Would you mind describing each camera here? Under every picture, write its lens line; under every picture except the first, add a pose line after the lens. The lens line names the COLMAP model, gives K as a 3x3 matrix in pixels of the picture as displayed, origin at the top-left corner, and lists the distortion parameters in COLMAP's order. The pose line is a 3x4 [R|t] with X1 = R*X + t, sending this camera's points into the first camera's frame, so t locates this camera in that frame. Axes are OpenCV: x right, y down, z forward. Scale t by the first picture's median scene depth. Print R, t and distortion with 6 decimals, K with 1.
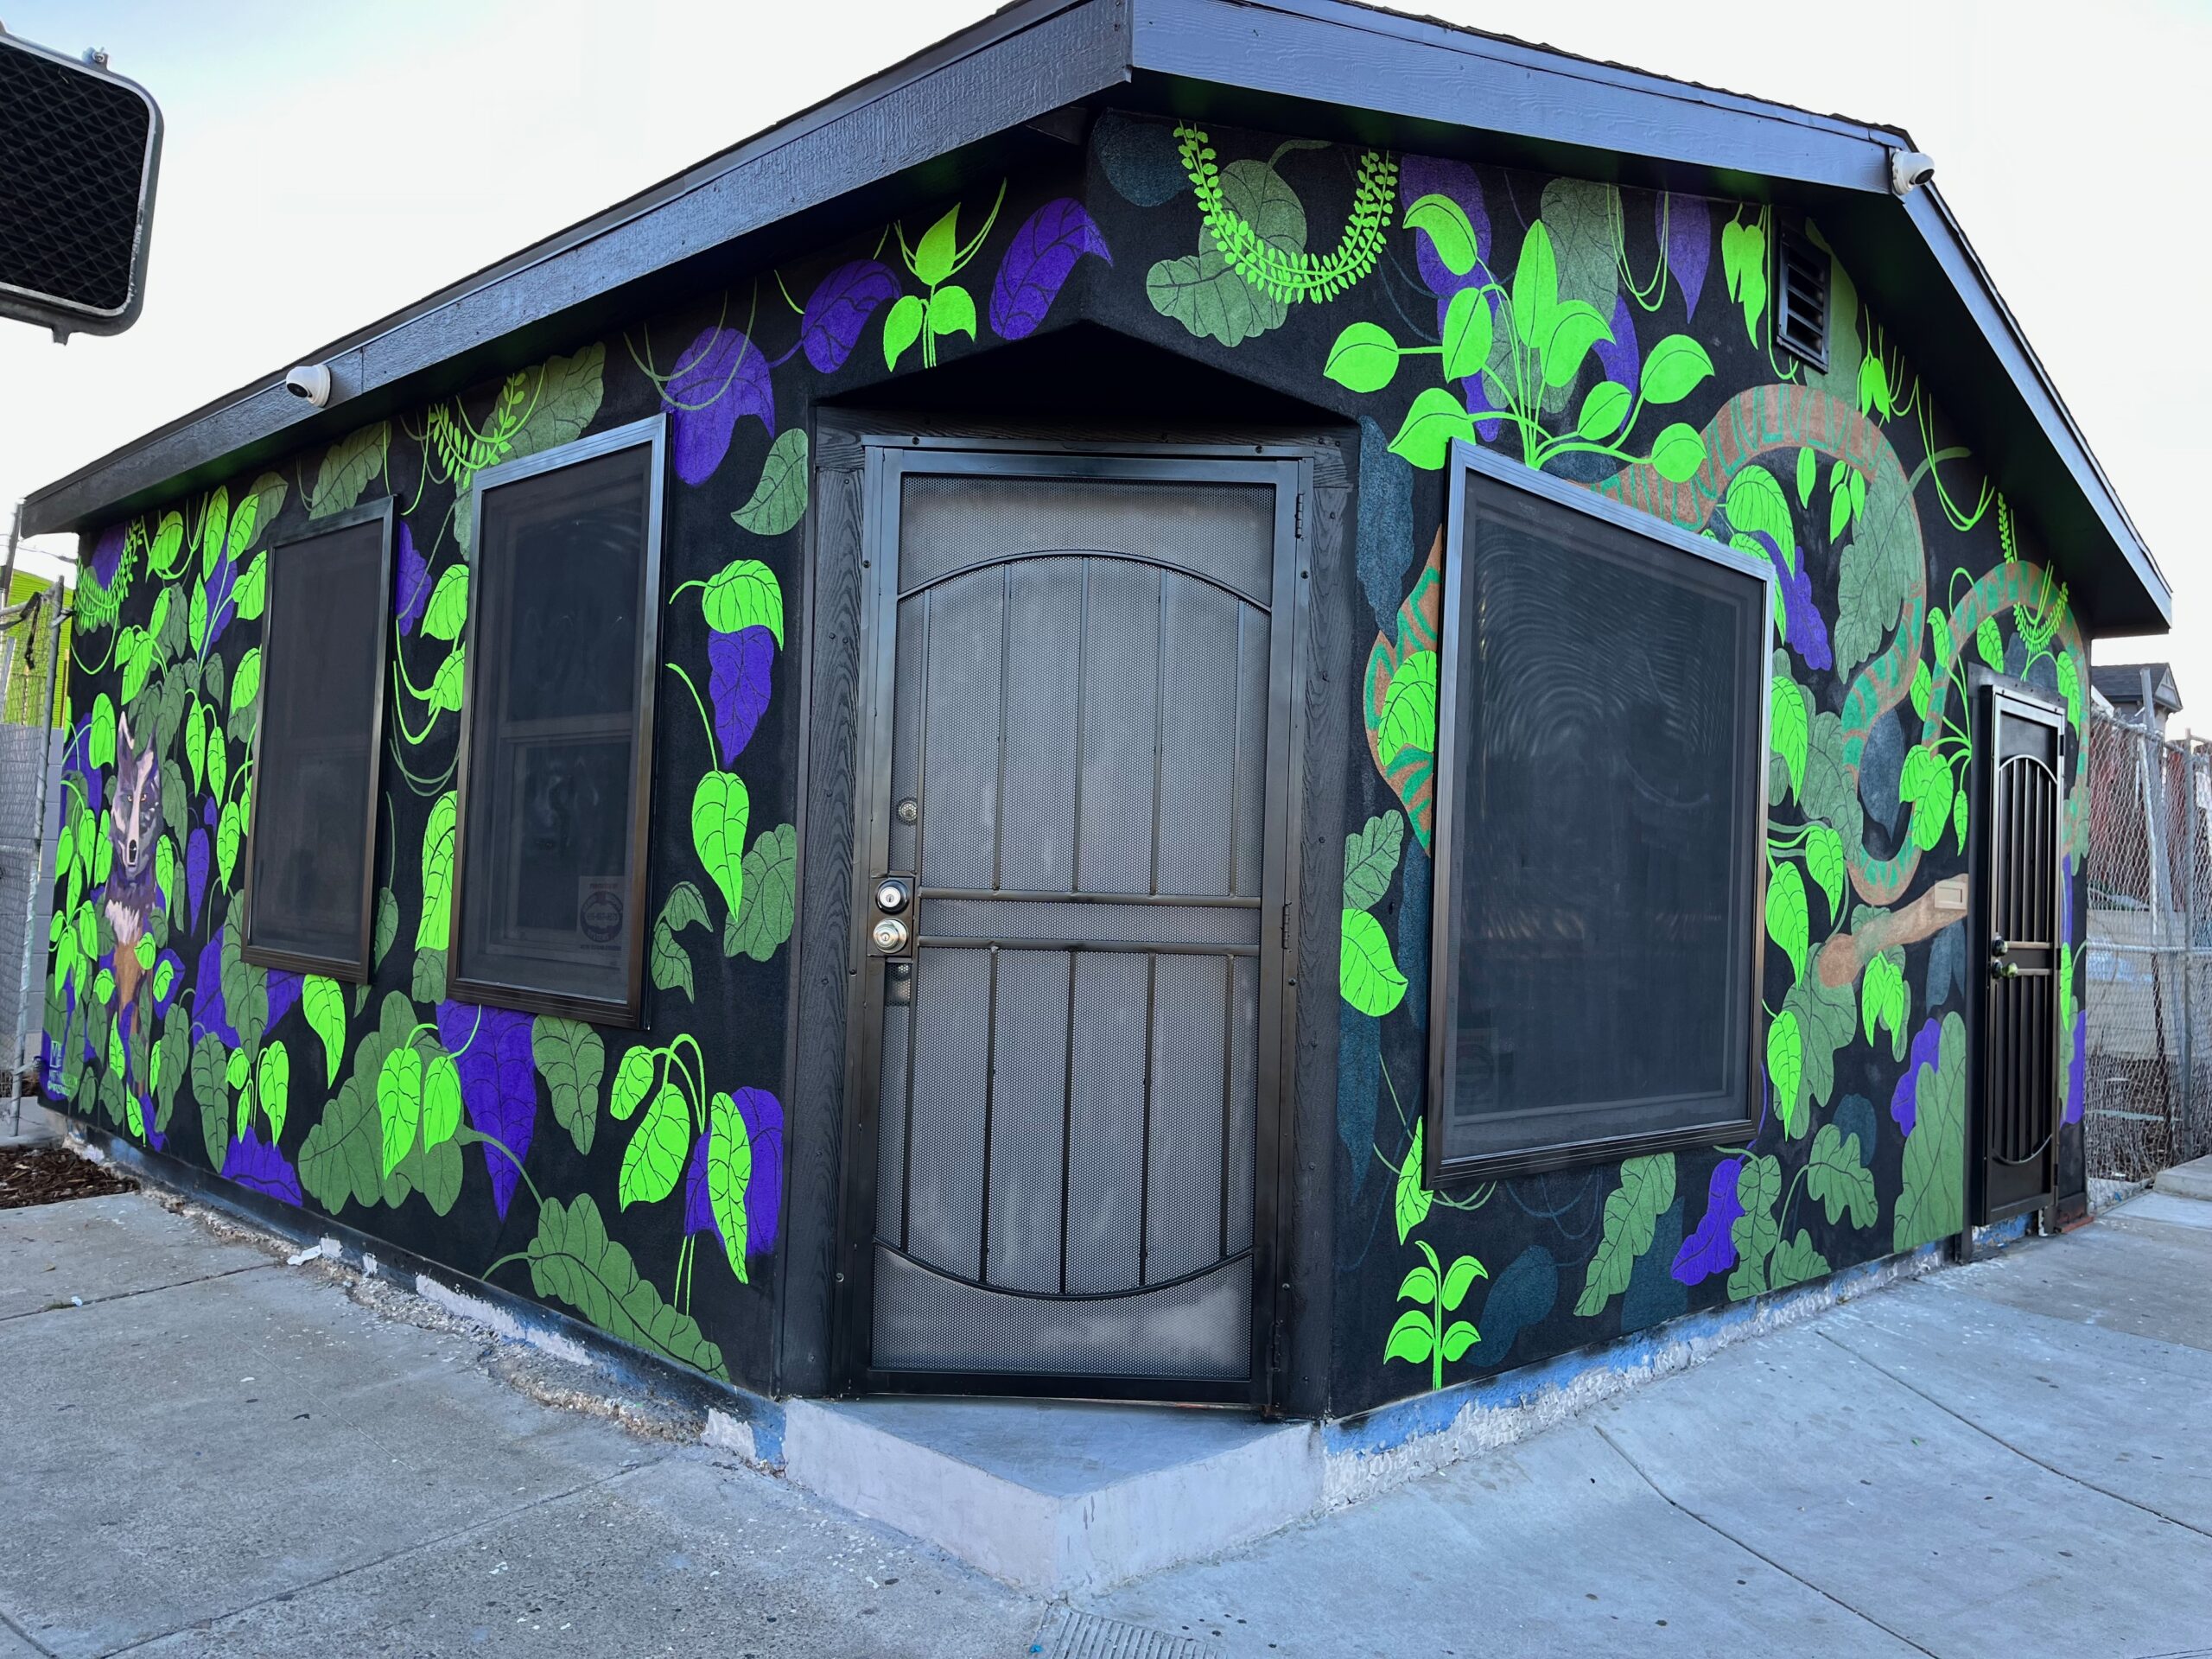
lens RADIAL K [[1673.9, 0, 1116.1], [0, 1673.9, 842.0], [0, 0, 1]] dist [0.034489, -0.031771]
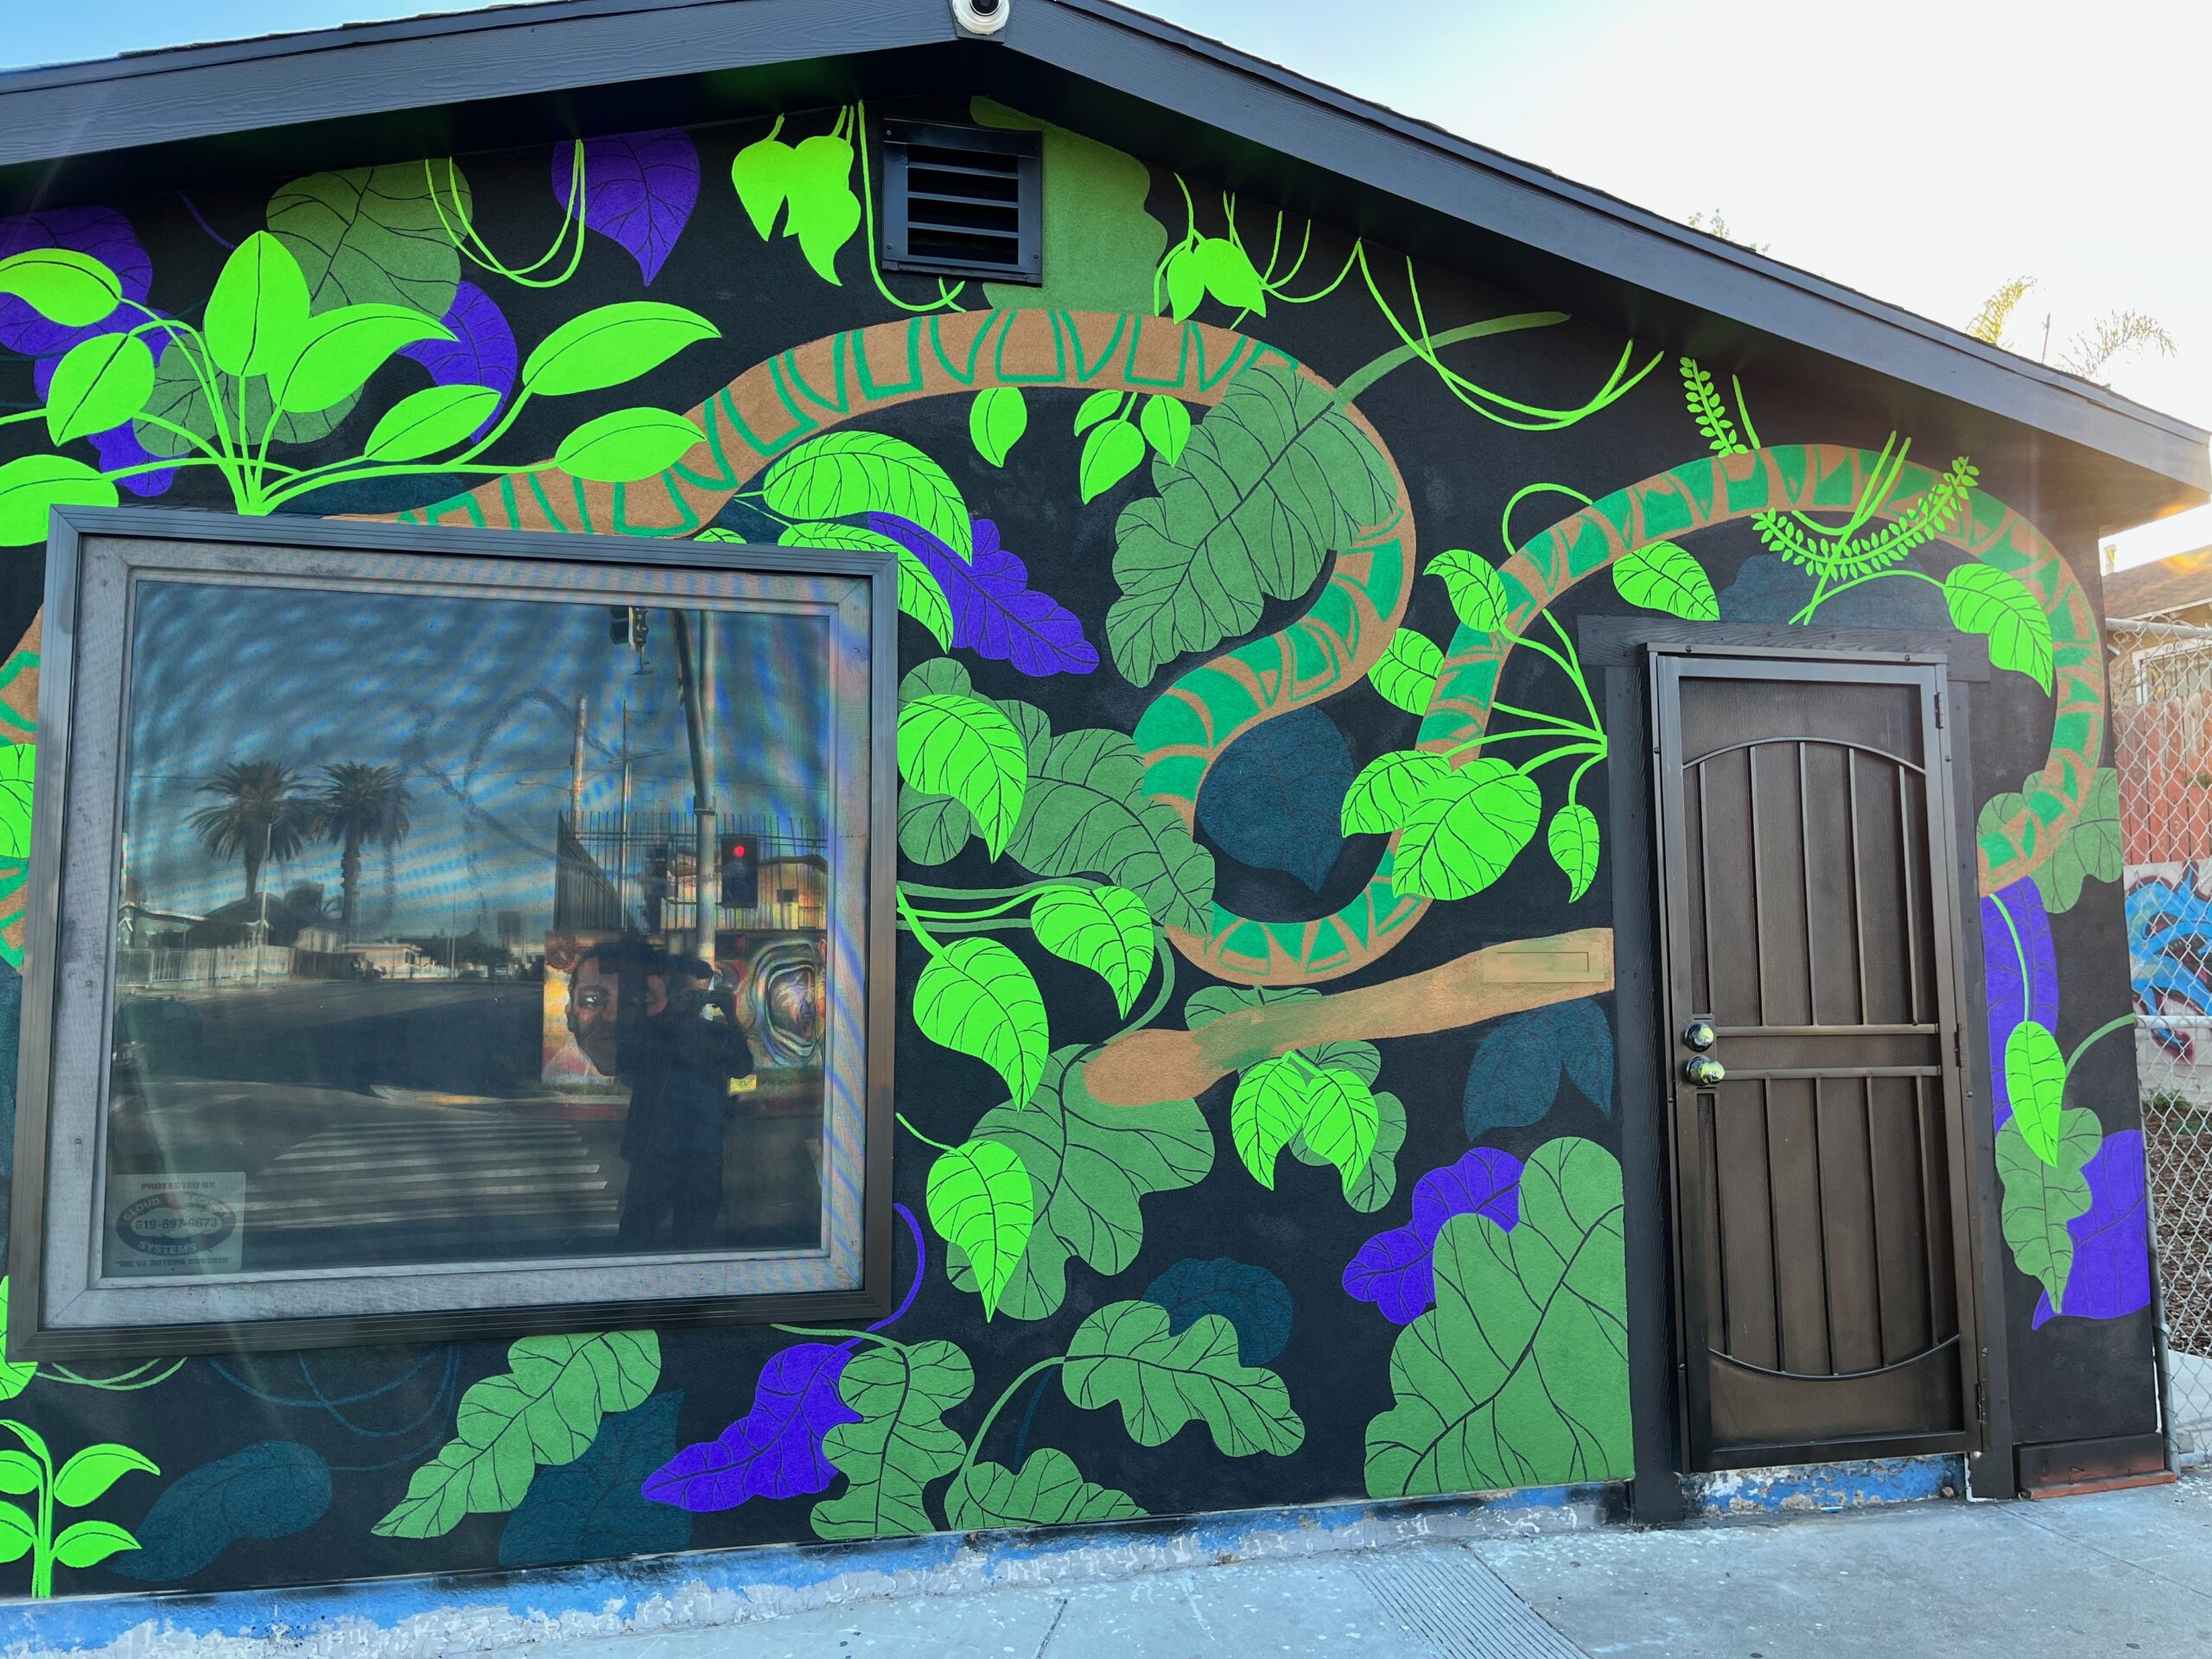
lens RADIAL K [[1656.0, 0, 1100.6], [0, 1656.0, 848.3], [0, 0, 1]] dist [0.076977, -0.099884]
pose [[0.845615, -0.095555, -0.525172, 0.995865], [0.061297, 0.994722, -0.082291, 0.043135], [0.530263, 0.037394, 0.847008, 0.483000]]
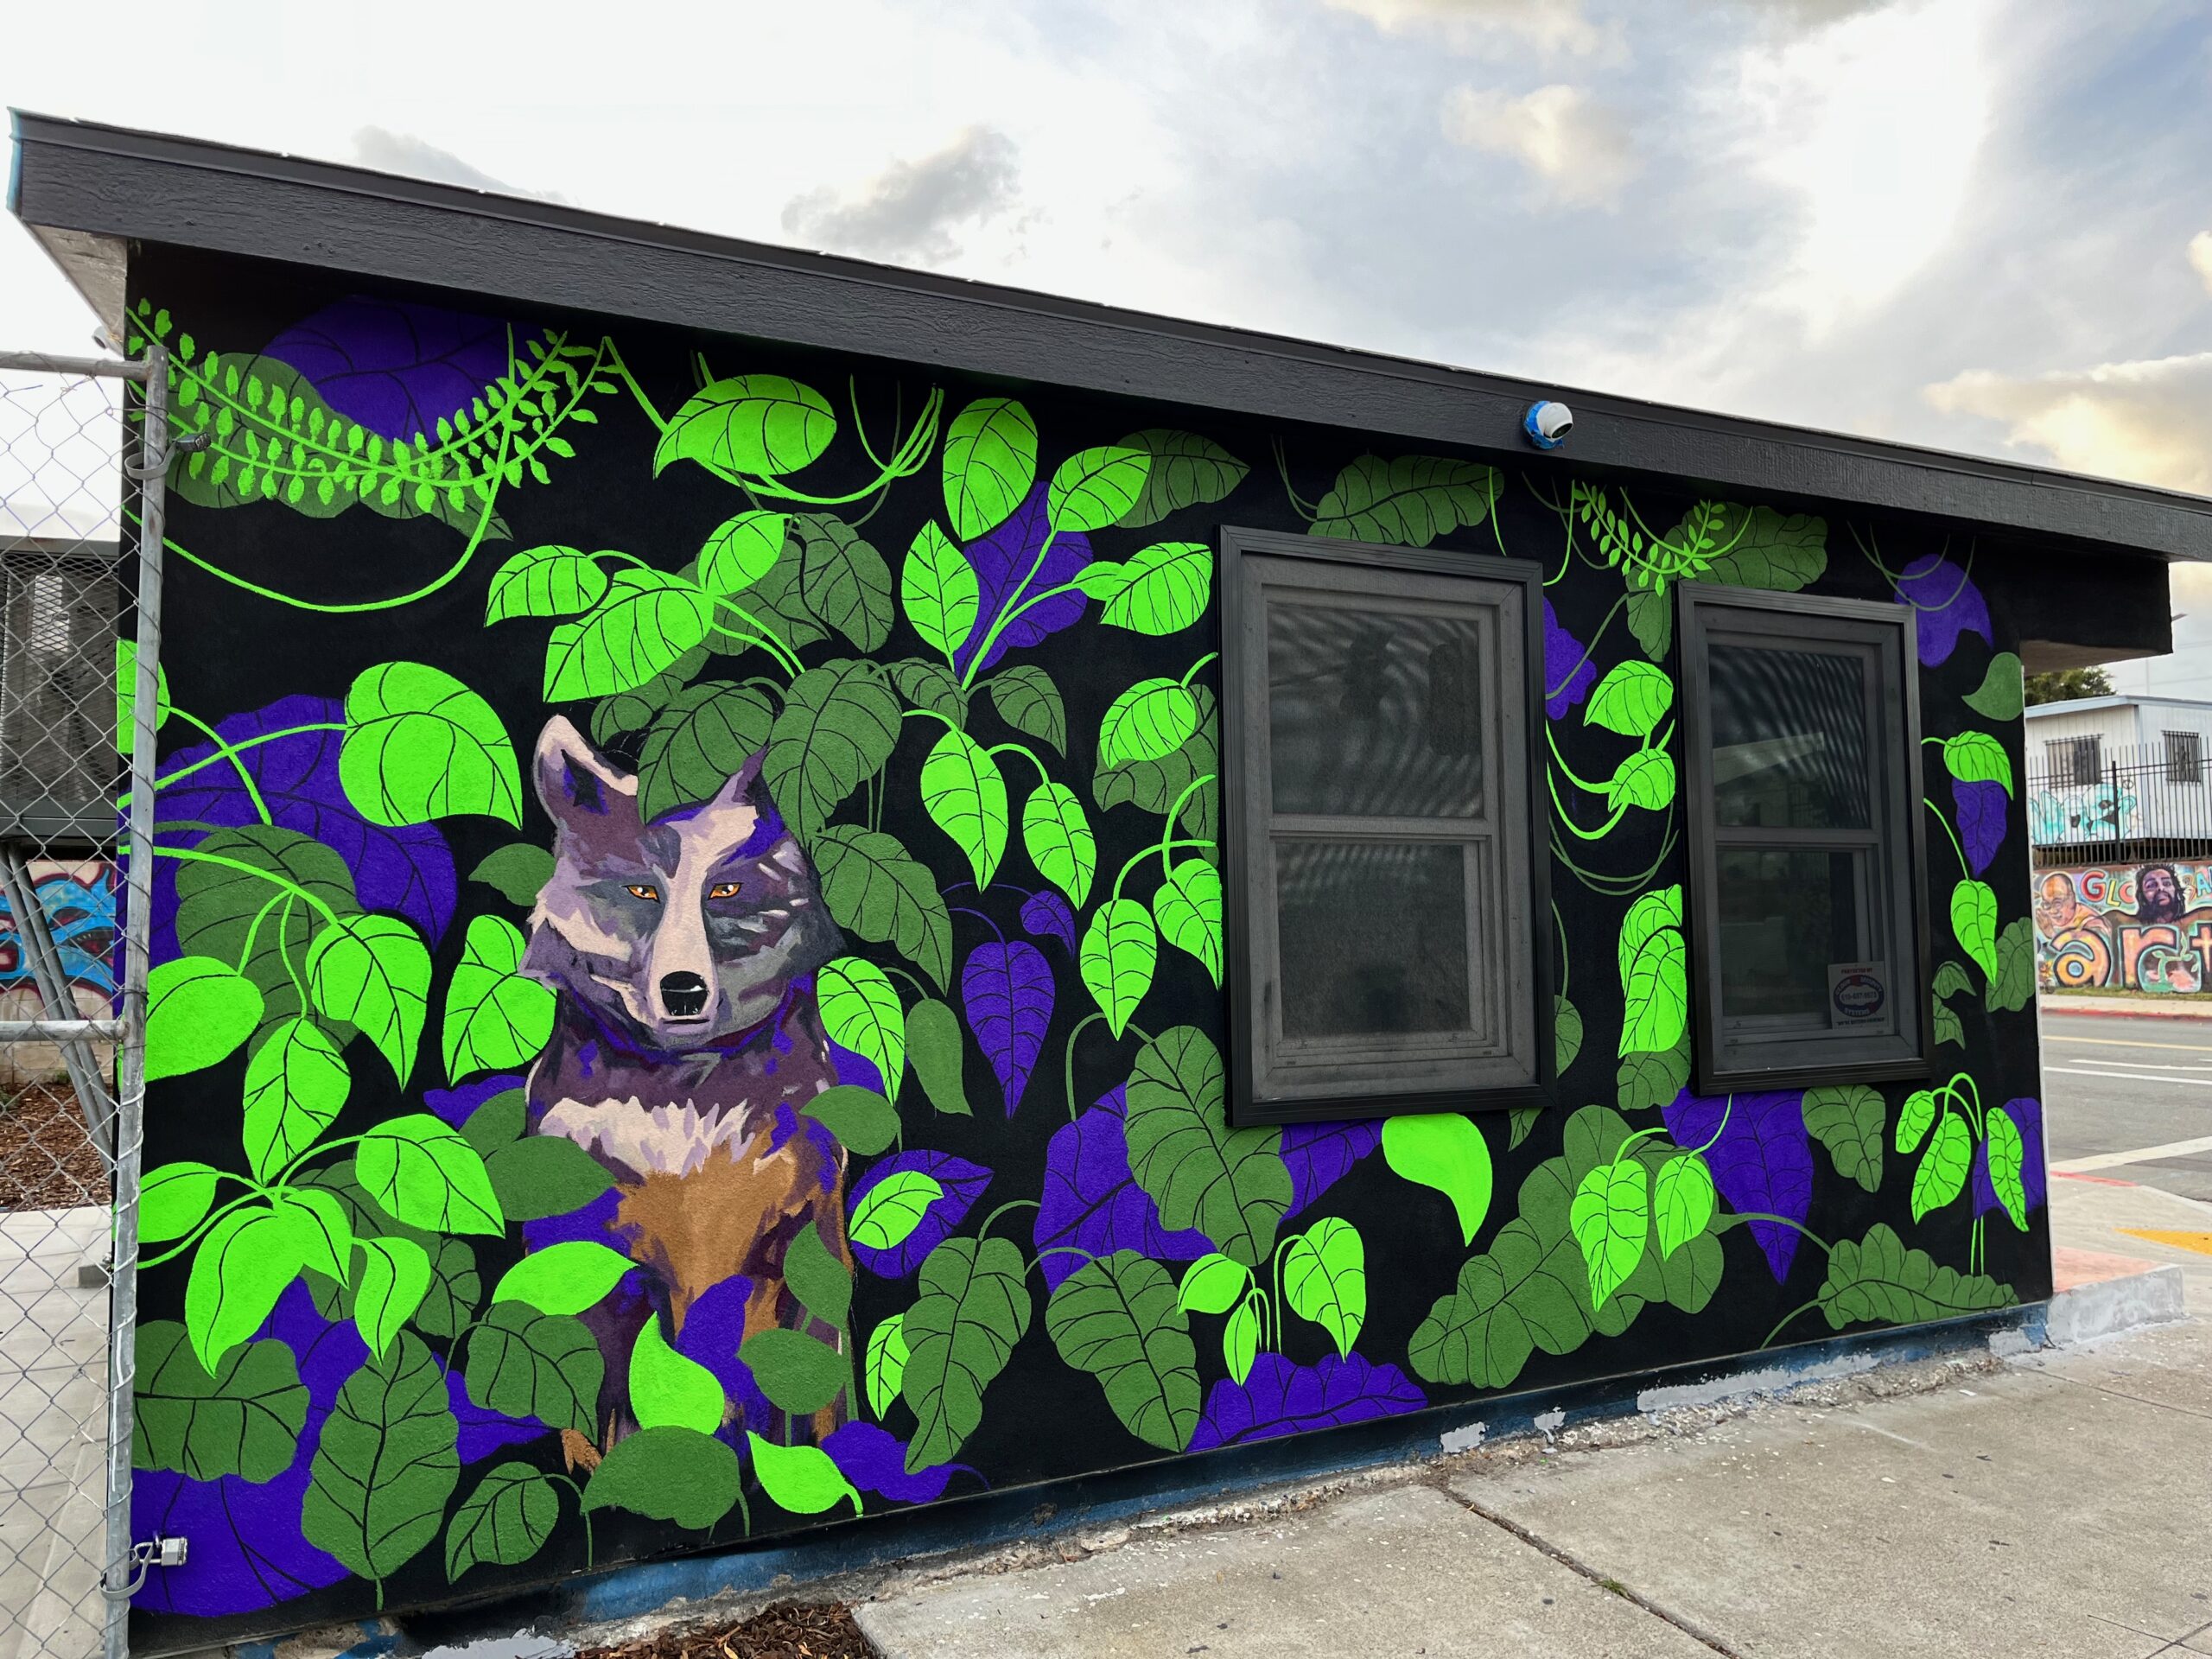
lens RADIAL K [[1659.7, 0, 1112.2], [0, 1659.7, 908.6], [0, 0, 1]] dist [0.042194, -0.042176]
pose [[0.319449, -0.005779, 0.947586, -1.554310], [0.018417, 0.999830, -0.000111, -0.027682], [-0.947424, 0.017487, 0.319502, 1.074739]]
